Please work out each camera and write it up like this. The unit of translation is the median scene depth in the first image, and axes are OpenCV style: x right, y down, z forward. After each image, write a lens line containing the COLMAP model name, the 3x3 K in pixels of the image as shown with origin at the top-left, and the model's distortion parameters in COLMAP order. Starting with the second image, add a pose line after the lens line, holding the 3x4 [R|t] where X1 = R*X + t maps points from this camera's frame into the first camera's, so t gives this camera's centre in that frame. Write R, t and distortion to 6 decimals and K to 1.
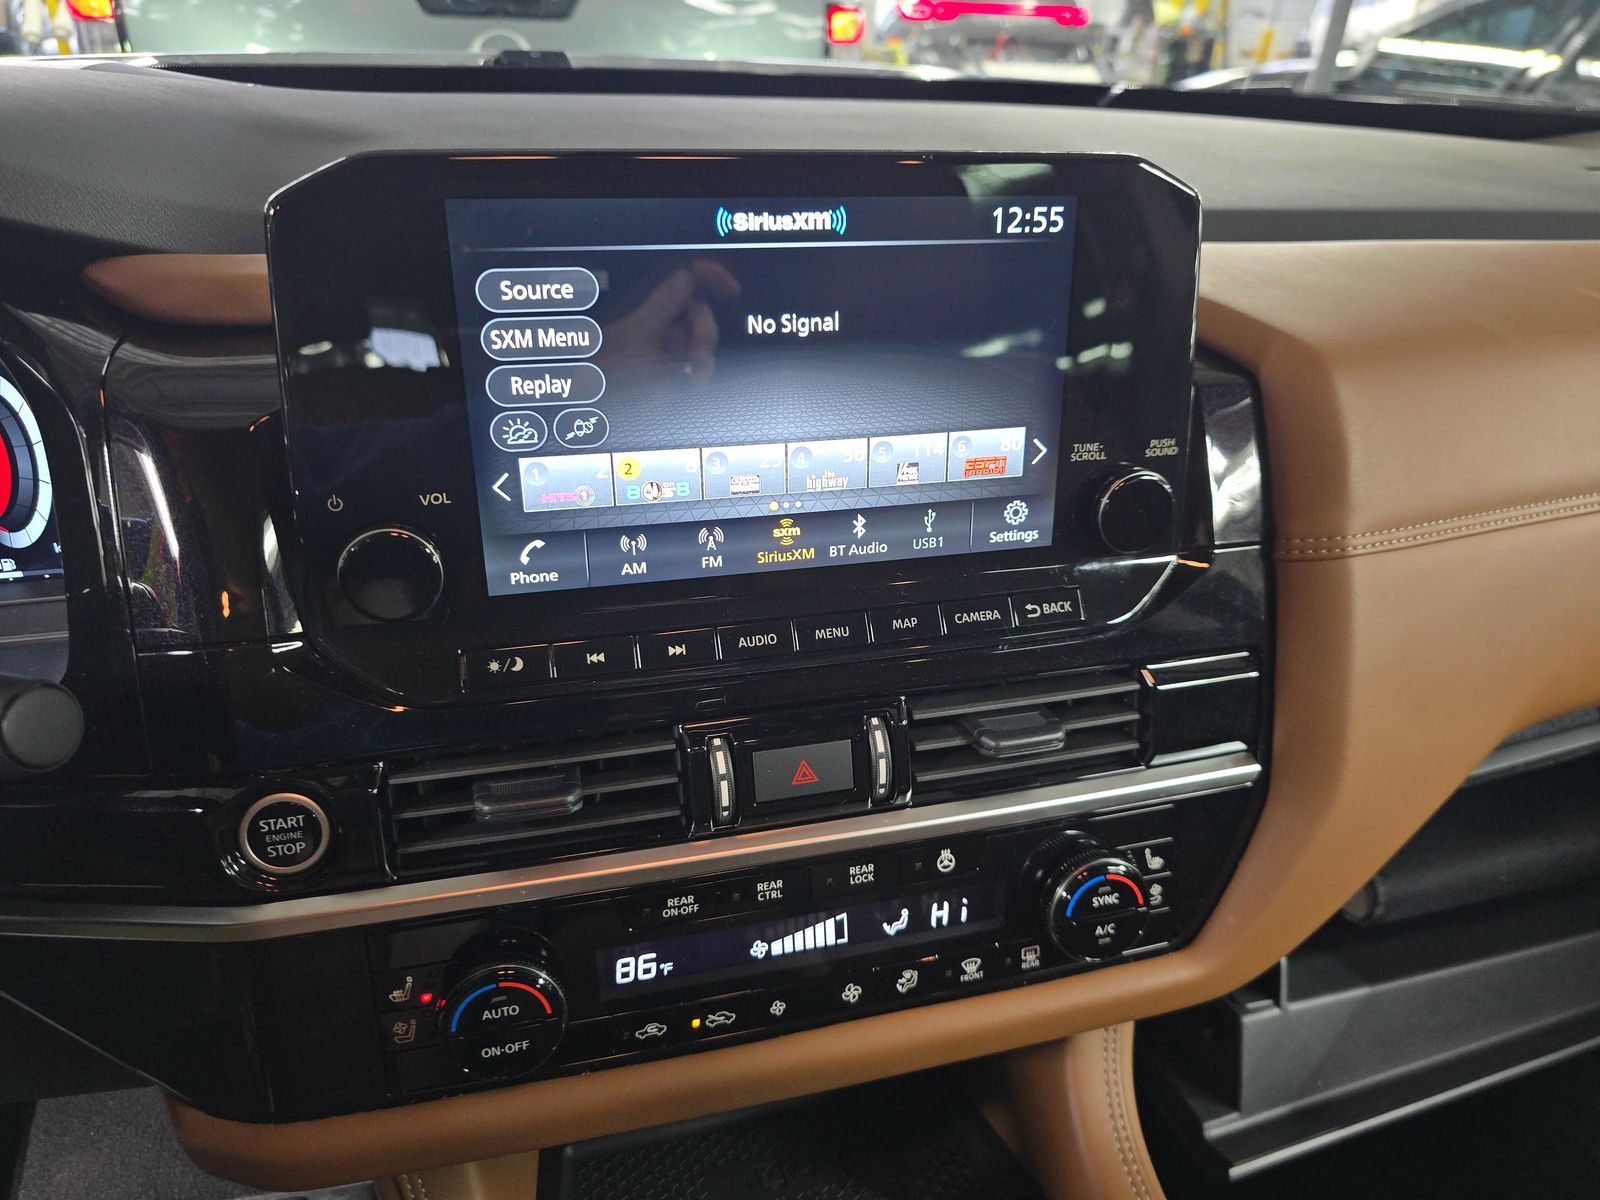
lens RADIAL K [[1069.9, 0, 798.0], [0, 1069.9, 601.4], [0, 0, 1]] dist [0.001070, -0.008733]
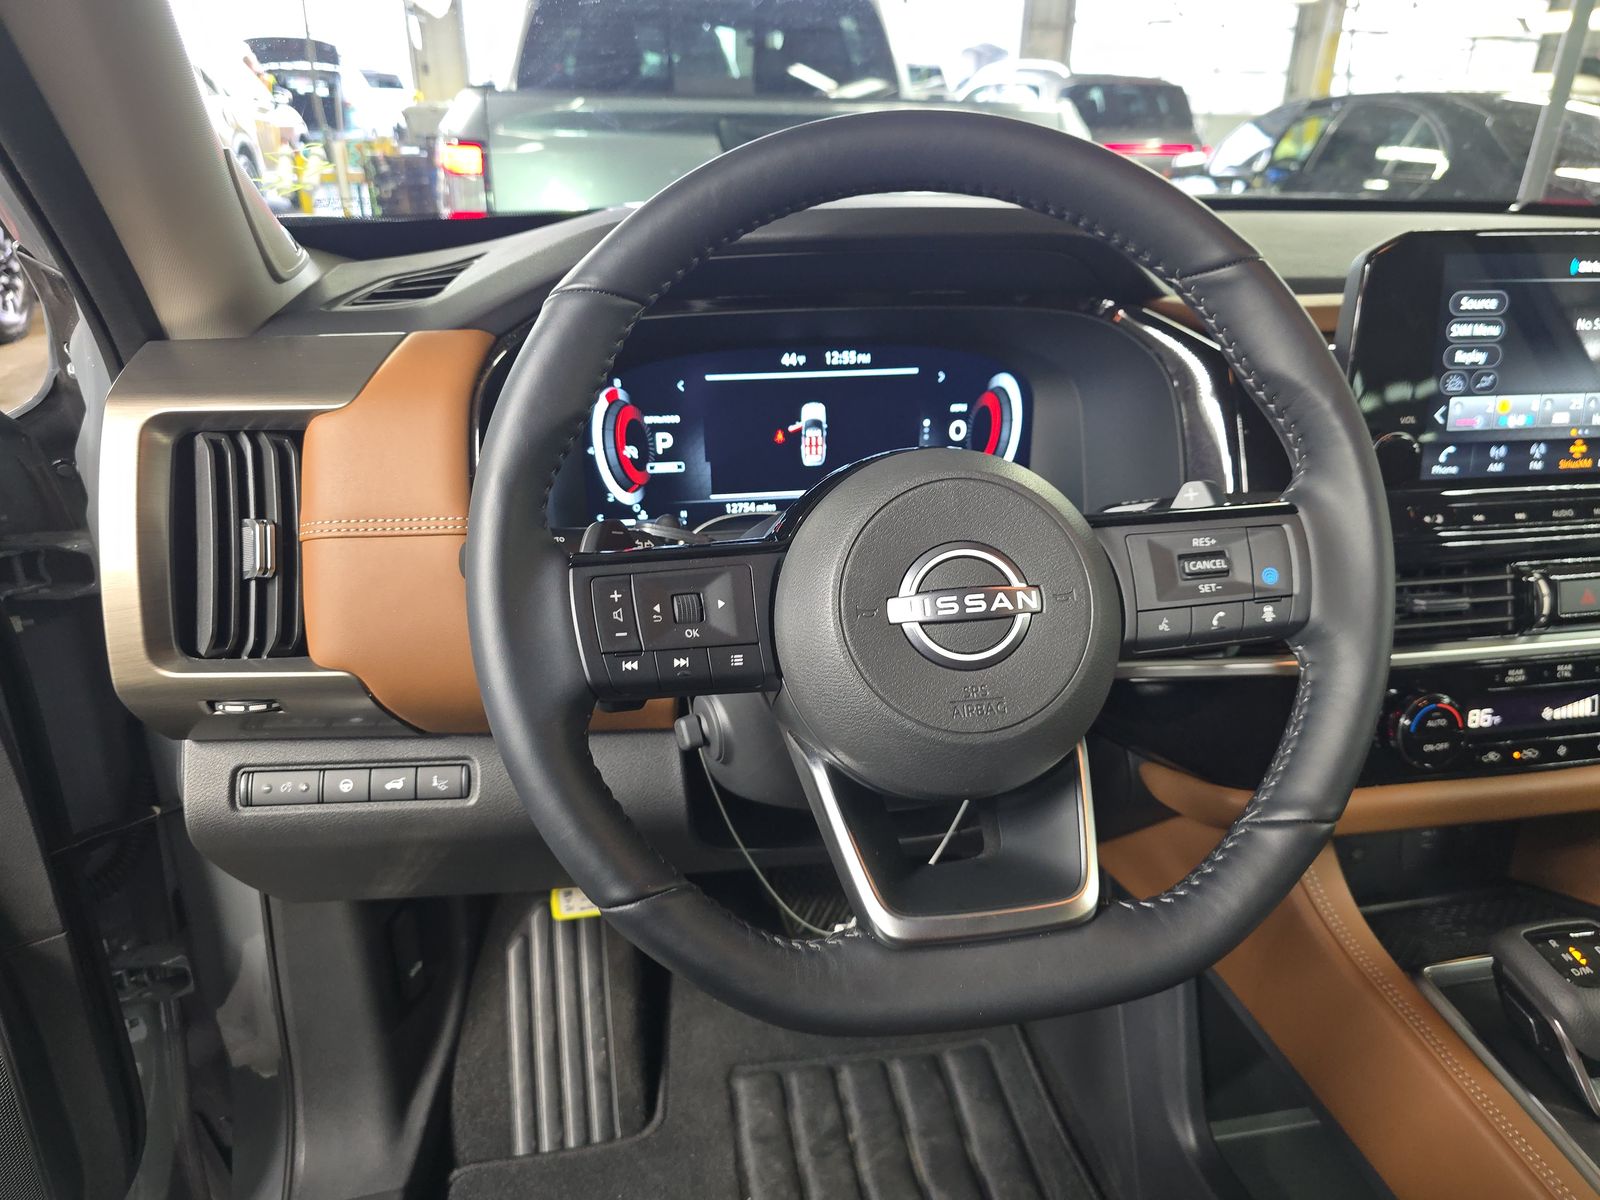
lens RADIAL K [[1069.9, 0, 800.8], [0, 1069.9, 597.7], [0, 0, 1]] dist [0.001070, -0.008733]
pose [[0.995738, 0.006217, -0.092021, -1.106015], [-0.015784, 0.994492, -0.103615, 0.372817], [0.090870, 0.104626, 0.990351, -0.767239]]
